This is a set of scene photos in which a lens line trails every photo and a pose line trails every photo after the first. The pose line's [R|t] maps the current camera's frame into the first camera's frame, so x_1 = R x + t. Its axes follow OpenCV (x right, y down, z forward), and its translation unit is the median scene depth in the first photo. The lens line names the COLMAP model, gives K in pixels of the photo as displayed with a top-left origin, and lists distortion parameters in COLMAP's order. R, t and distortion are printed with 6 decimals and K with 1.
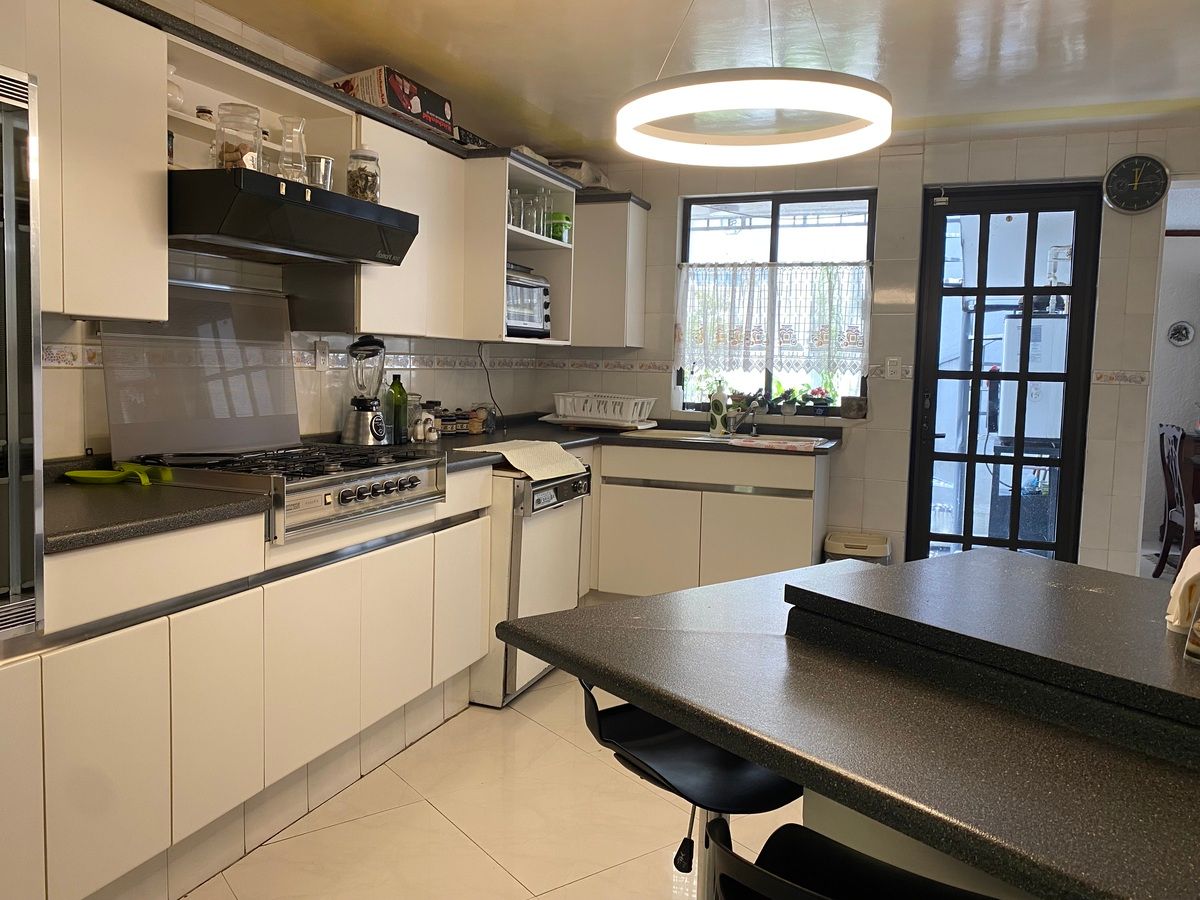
lens RADIAL K [[920.8, 0, 601.2], [0, 920.8, 447.1], [0, 0, 1]] dist [0.006831, -0.016618]
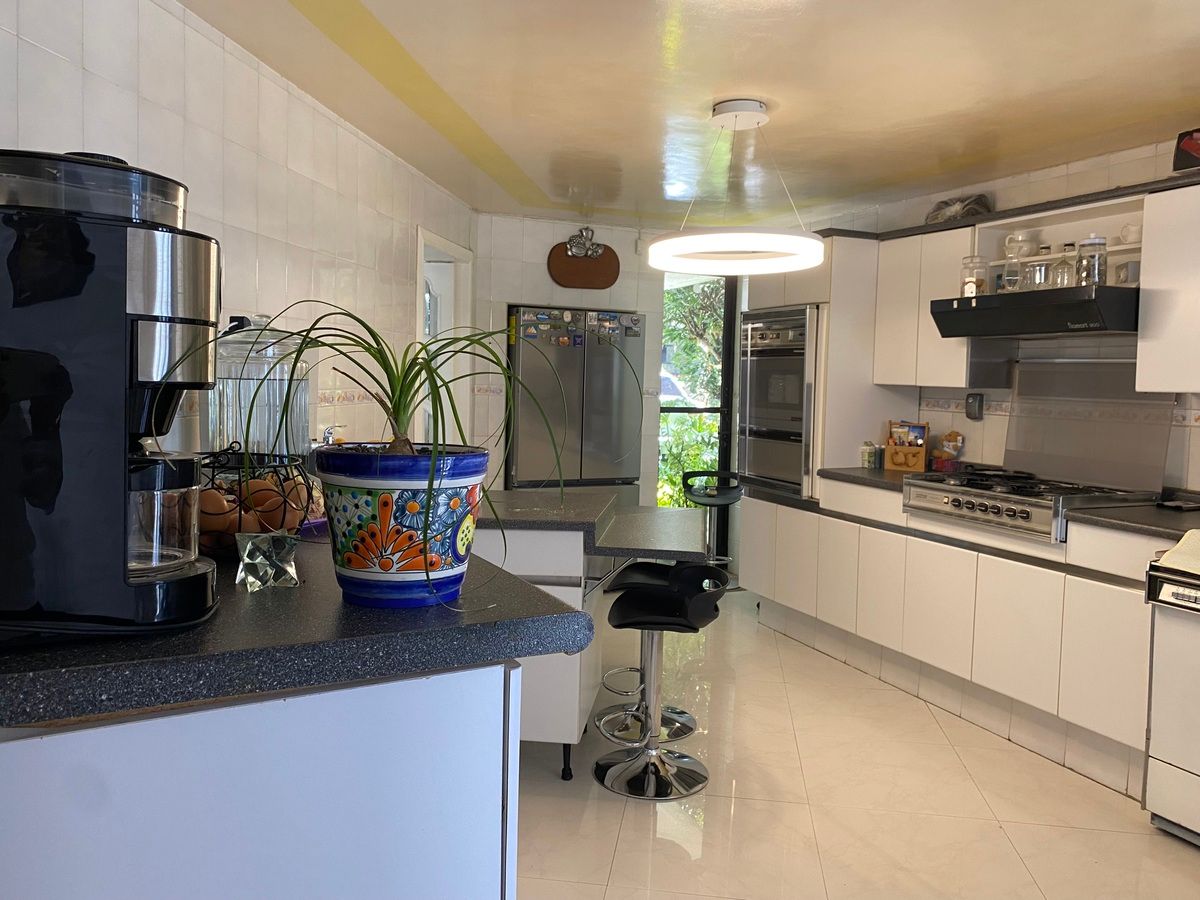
lens RADIAL K [[920.8, 0, 600.4], [0, 920.8, 449.9], [0, 0, 1]] dist [0.006831, -0.016618]
pose [[-0.707938, 0.023411, -0.705887, 1.088264], [-0.101297, 0.985752, 0.134283, -0.158516], [0.698973, 0.166568, -0.695480, 1.509286]]
